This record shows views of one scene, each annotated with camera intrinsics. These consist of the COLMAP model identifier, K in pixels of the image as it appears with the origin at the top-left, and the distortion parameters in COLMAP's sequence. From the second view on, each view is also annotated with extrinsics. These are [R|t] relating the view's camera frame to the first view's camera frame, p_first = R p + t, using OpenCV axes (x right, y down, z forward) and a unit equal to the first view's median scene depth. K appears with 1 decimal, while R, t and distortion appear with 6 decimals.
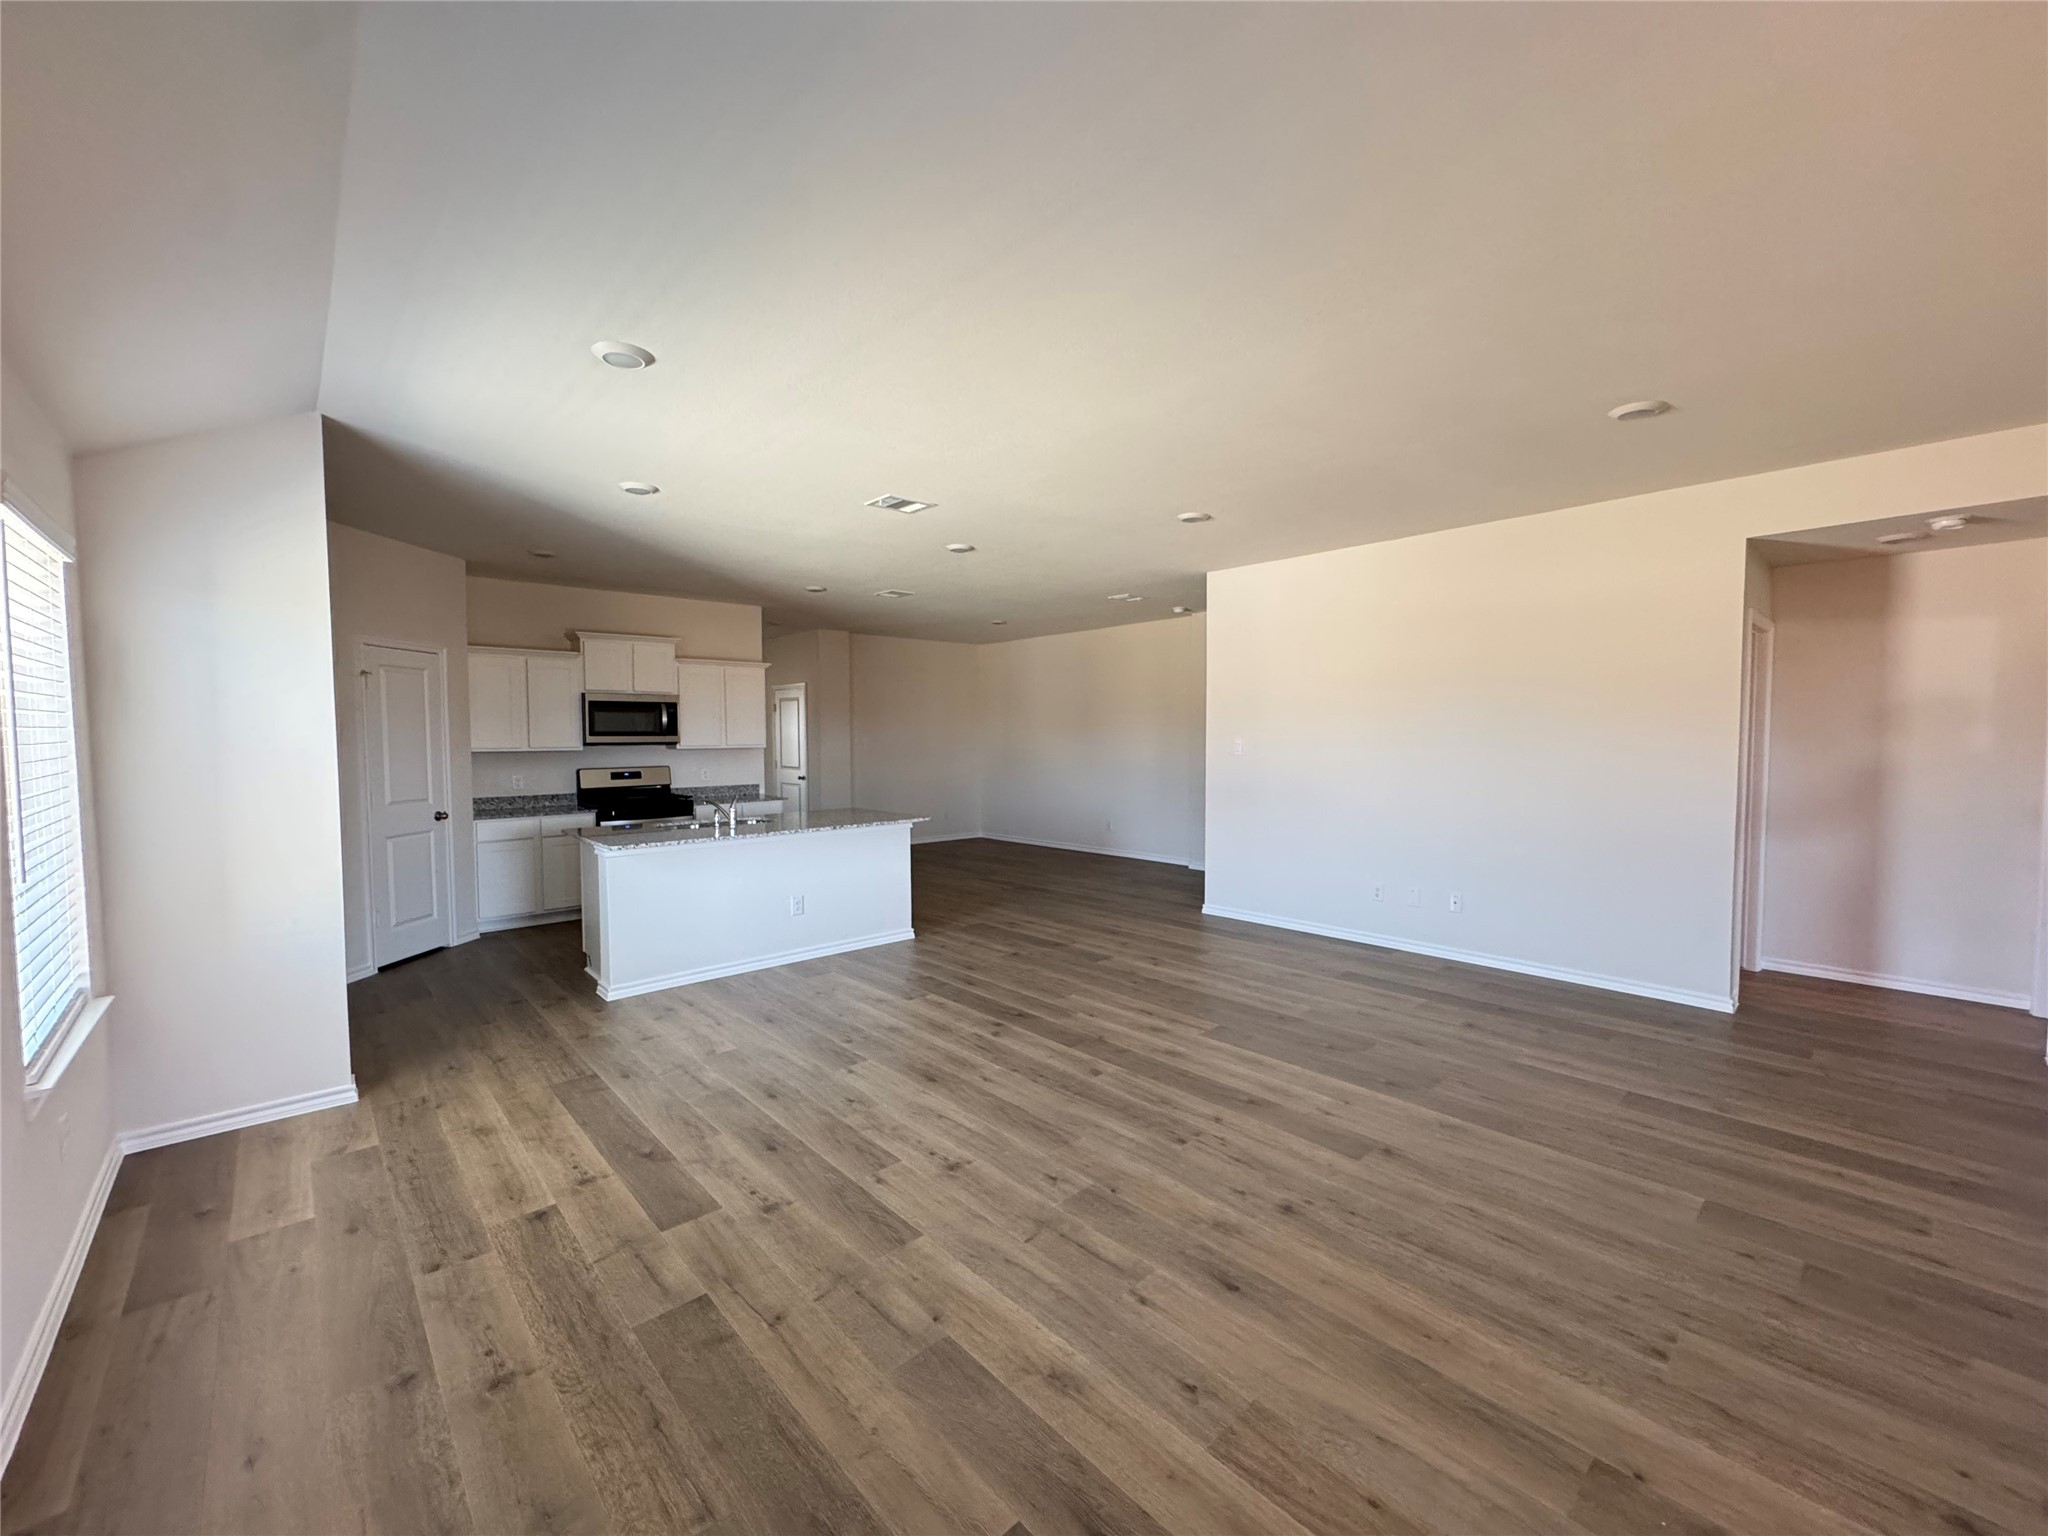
lens RADIAL K [[819.5, 0, 1017.0], [0, 819.5, 770.0], [0, 0, 1]] dist [0.001344, 0.000396]
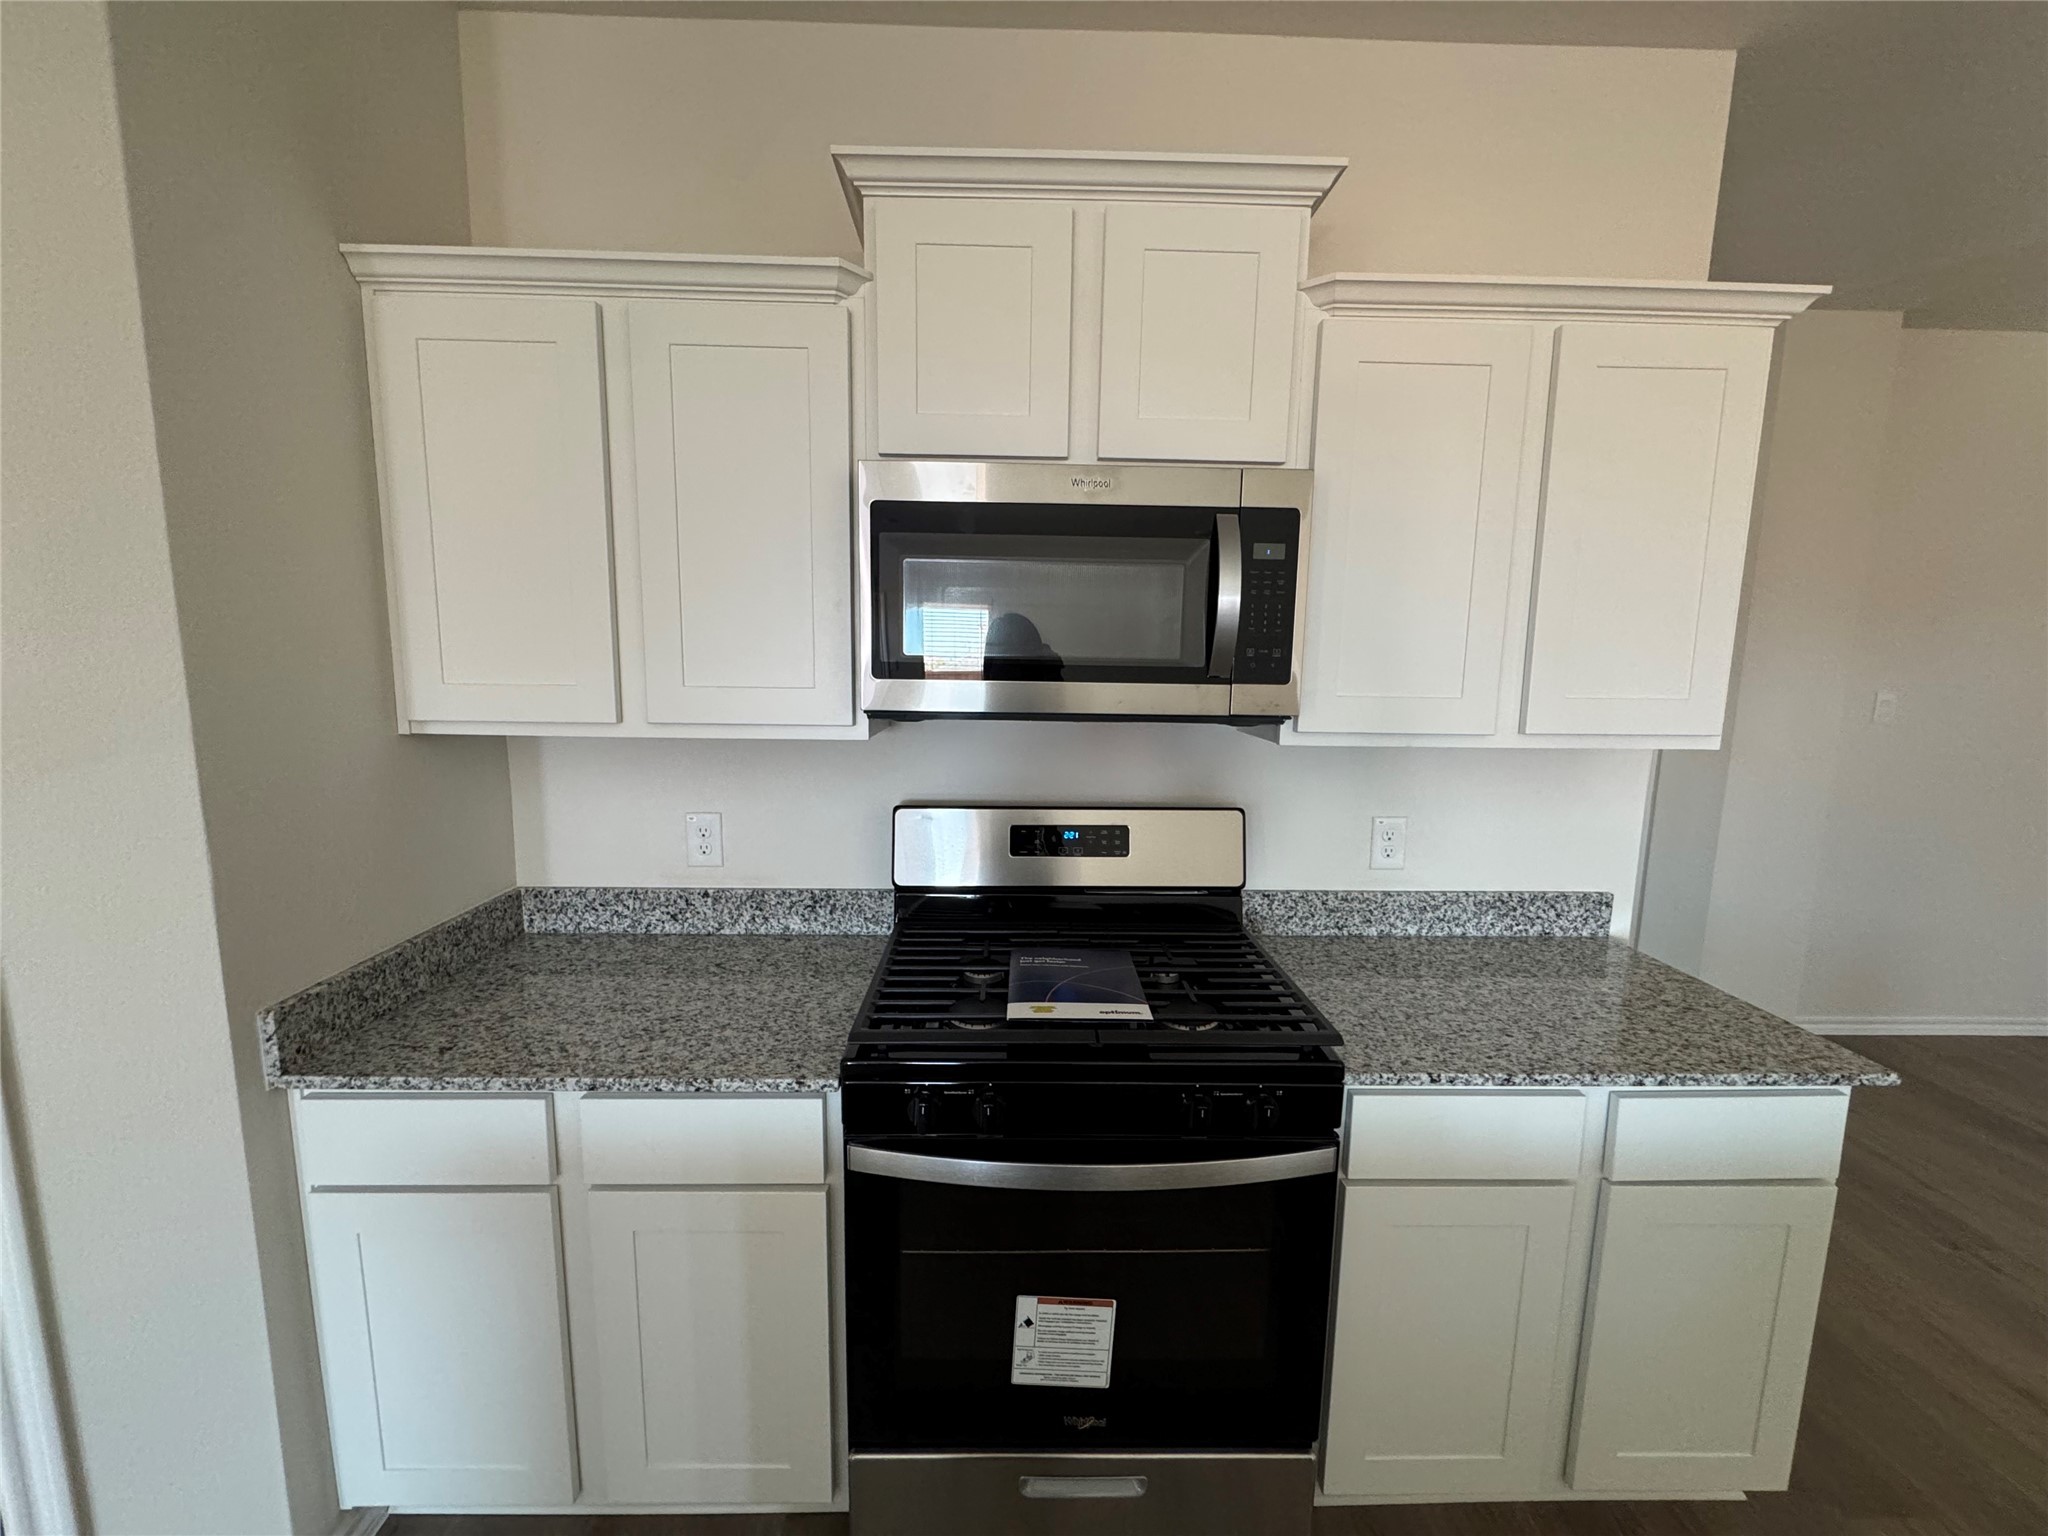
lens RADIAL K [[819.5, 0, 1024.4], [0, 819.5, 762.7], [0, 0, 1]] dist [0.001344, 0.000396]
pose [[0.764448, 0.107272, -0.635698, -0.334426], [-0.047754, 0.992773, 0.110101, -0.041637], [0.642914, -0.053809, 0.764046, 0.805486]]
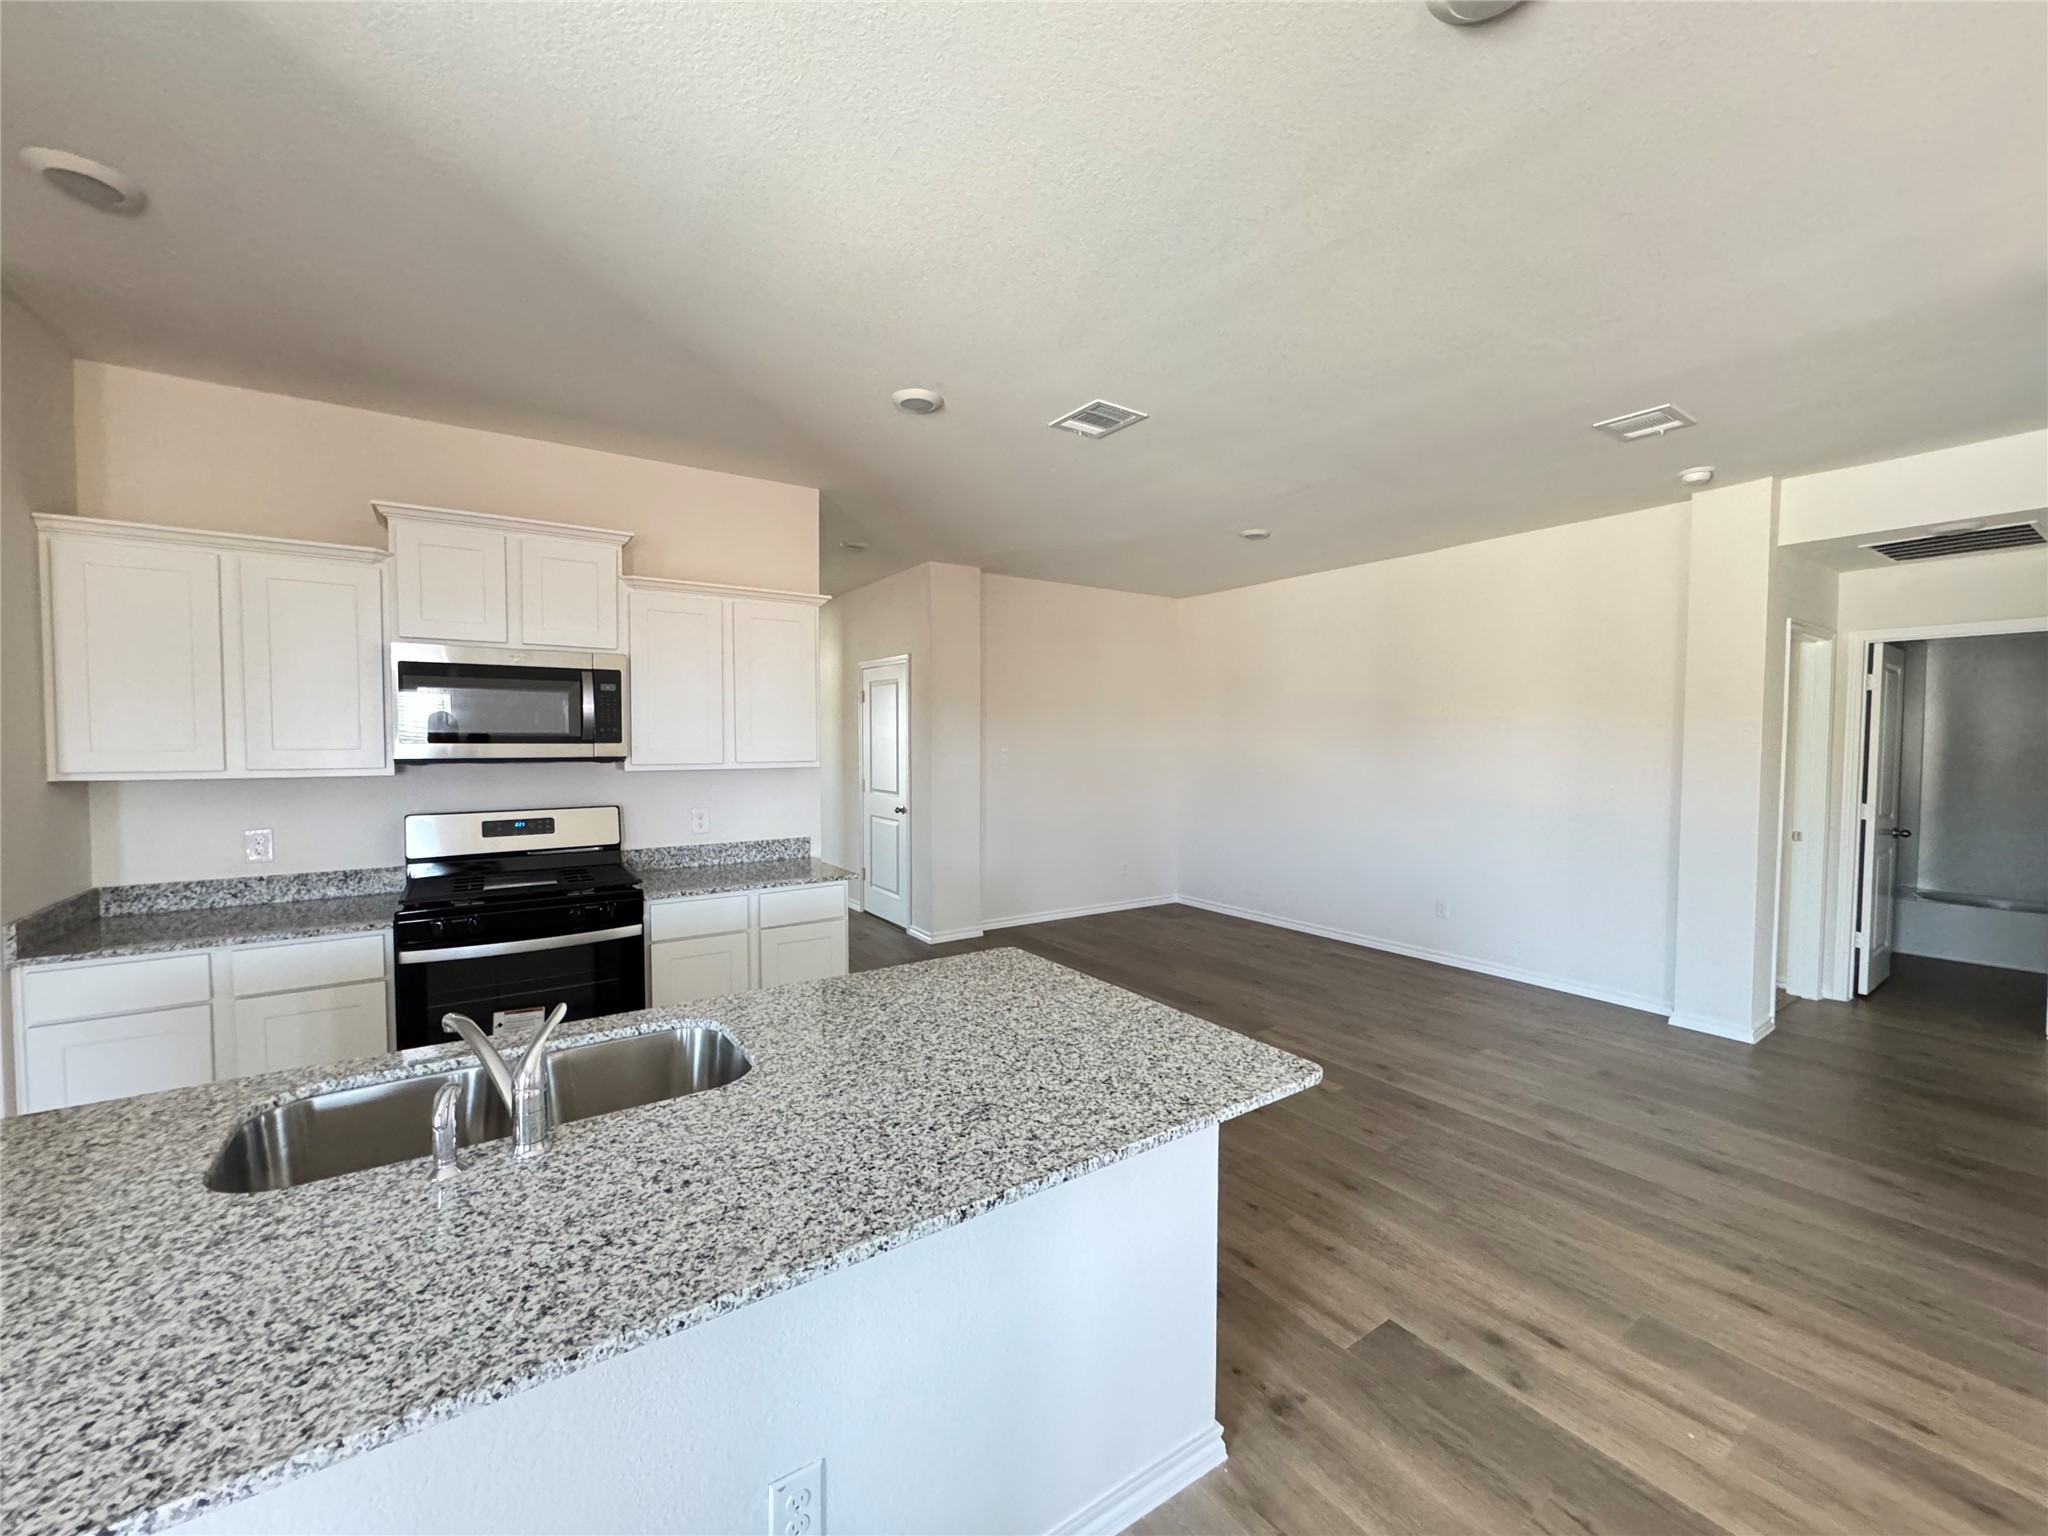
lens RADIAL K [[819.5, 0, 1023.8], [0, 819.5, 767.8], [0, 0, 1]] dist [0.001344, 0.000396]
pose [[0.991560, 0.013381, -0.128958, -0.130987], [-0.014113, 0.999889, -0.004763, -0.028739], [0.128880, 0.006543, 0.991639, 0.571573]]
